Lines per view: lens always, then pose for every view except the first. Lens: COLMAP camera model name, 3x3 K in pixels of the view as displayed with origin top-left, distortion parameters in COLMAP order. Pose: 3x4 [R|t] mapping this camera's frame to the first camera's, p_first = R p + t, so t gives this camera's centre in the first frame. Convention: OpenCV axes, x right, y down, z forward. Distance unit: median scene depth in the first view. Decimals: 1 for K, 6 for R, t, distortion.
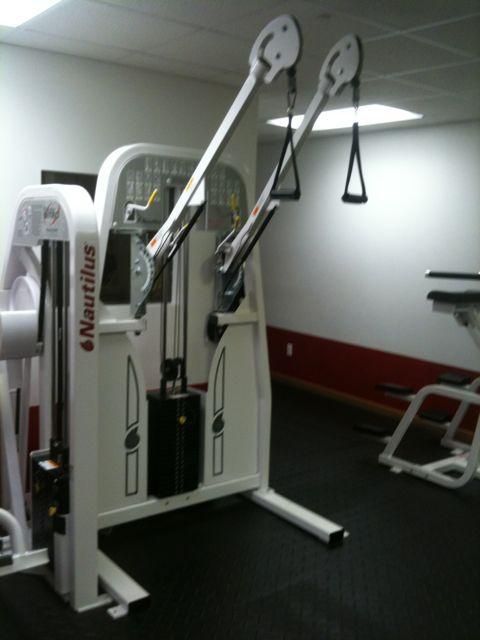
lens RADIAL K [[684.1, 0, 240.0], [0, 684.1, 323.3], [0, 0, 1]] dist [-0.004424, 0.000000]
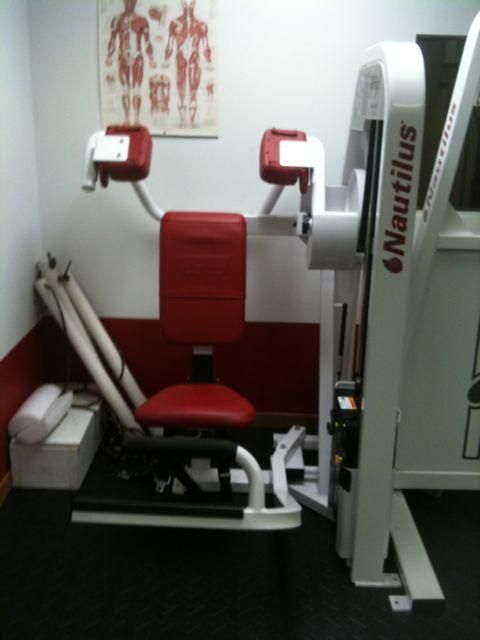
lens RADIAL K [[684.1, 0, 218.3], [0, 684.1, 322.6], [0, 0, 1]] dist [-0.004424, 0.000000]
pose [[0.774864, 0.166235, -0.609878, 0.093138], [-0.077697, 0.982533, 0.169094, -0.016887], [0.627334, -0.083639, 0.774246, 0.300243]]
